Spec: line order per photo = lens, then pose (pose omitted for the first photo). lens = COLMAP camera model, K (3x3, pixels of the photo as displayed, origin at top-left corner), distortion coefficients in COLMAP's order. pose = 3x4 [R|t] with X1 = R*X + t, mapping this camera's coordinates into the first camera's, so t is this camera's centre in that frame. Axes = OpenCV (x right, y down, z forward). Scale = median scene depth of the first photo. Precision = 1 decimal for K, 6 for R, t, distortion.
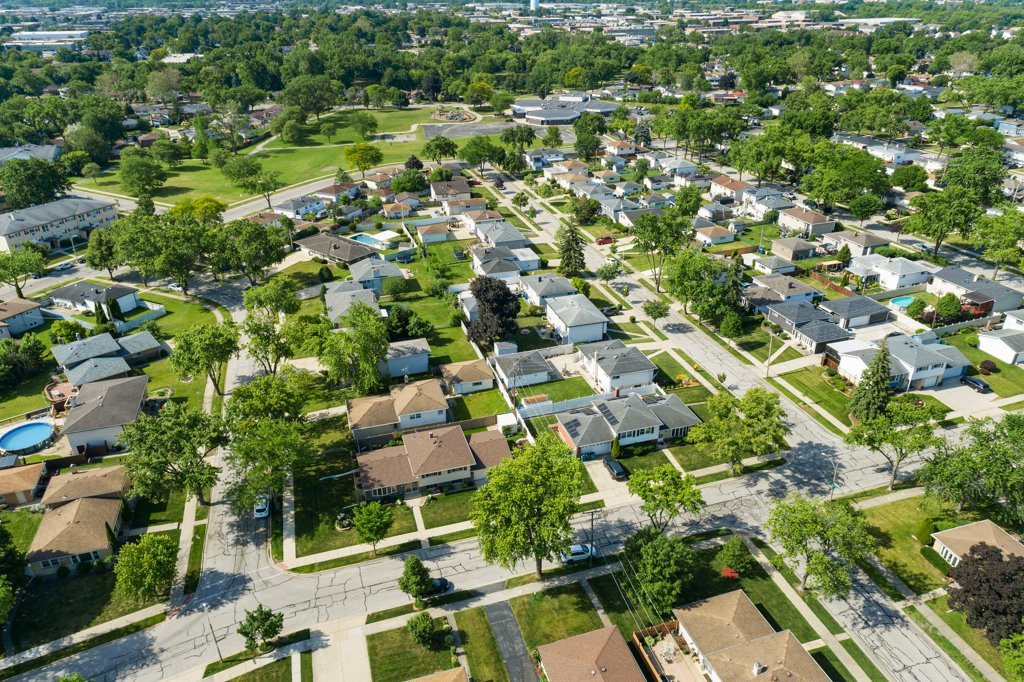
lens RADIAL K [[677.3, 0, 512.0], [0, 677.3, 341.0], [0, 0, 1]] dist [-0.001851, 0.005183]
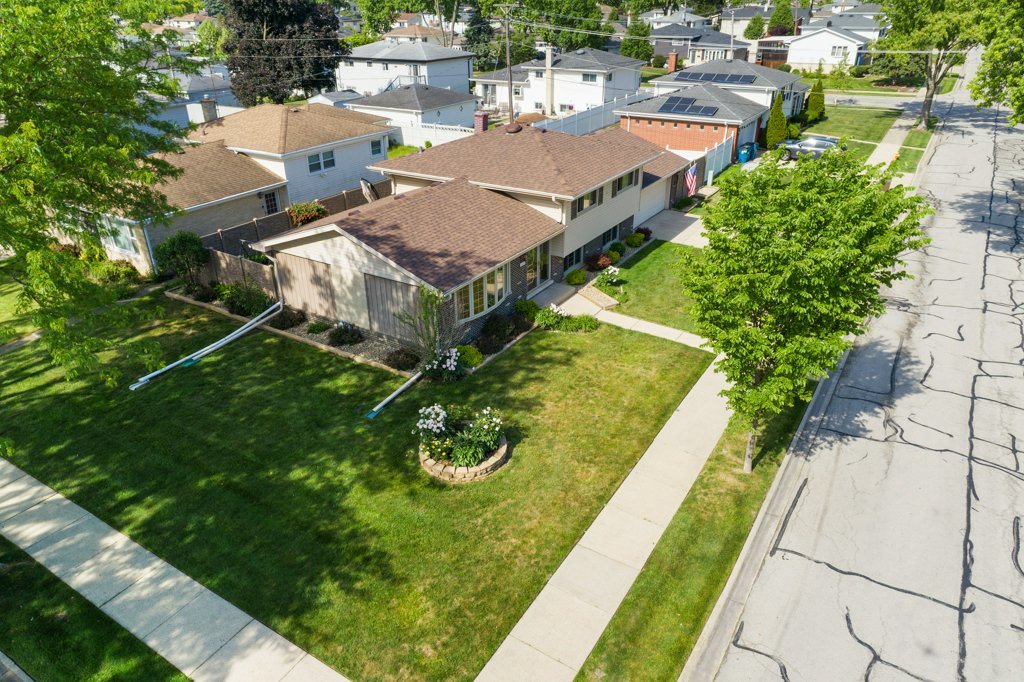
lens RADIAL K [[690.1, 0, 510.9], [0, 690.1, 342.0], [0, 0, 1]] dist [-0.003598, 0.004229]
pose [[0.761965, -0.296438, 0.575789, -0.228298], [0.302745, 0.949005, 0.087948, 0.151526], [-0.572498, 0.107304, 0.812854, 0.549288]]
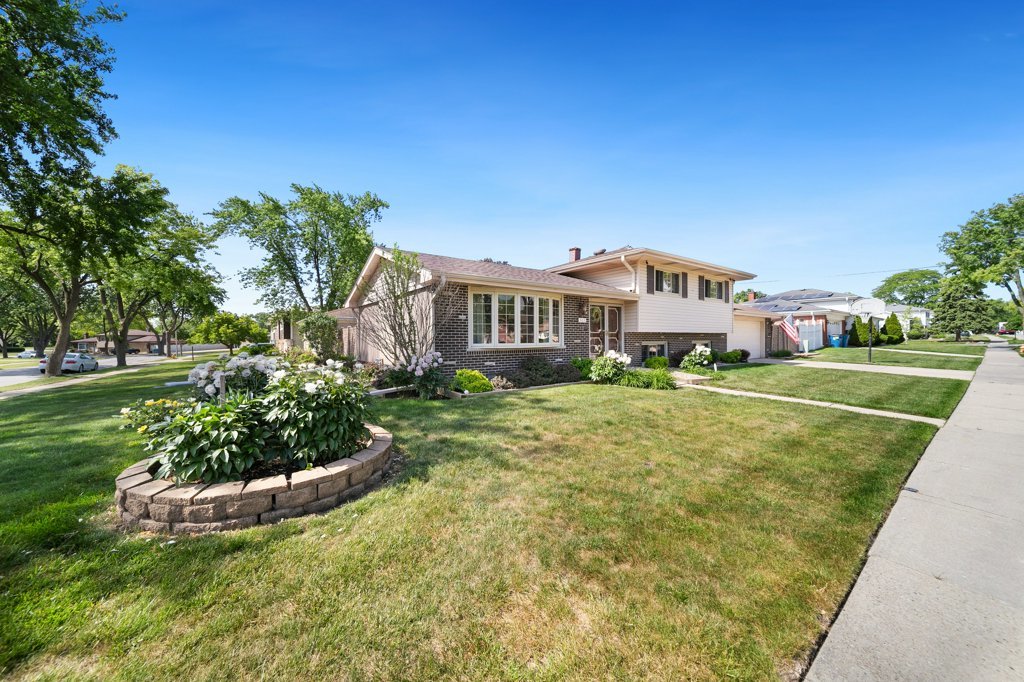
lens RADIAL K [[361.2, 0, 508.6], [0, 361.2, 333.8], [0, 0, 1]] dist [-0.002036, -0.000218]
pose [[0.945793, 0.000413, 0.324769, -0.156559], [0.152623, 0.882130, -0.445593, 0.186605], [-0.286672, 0.471006, 0.834250, 0.632096]]
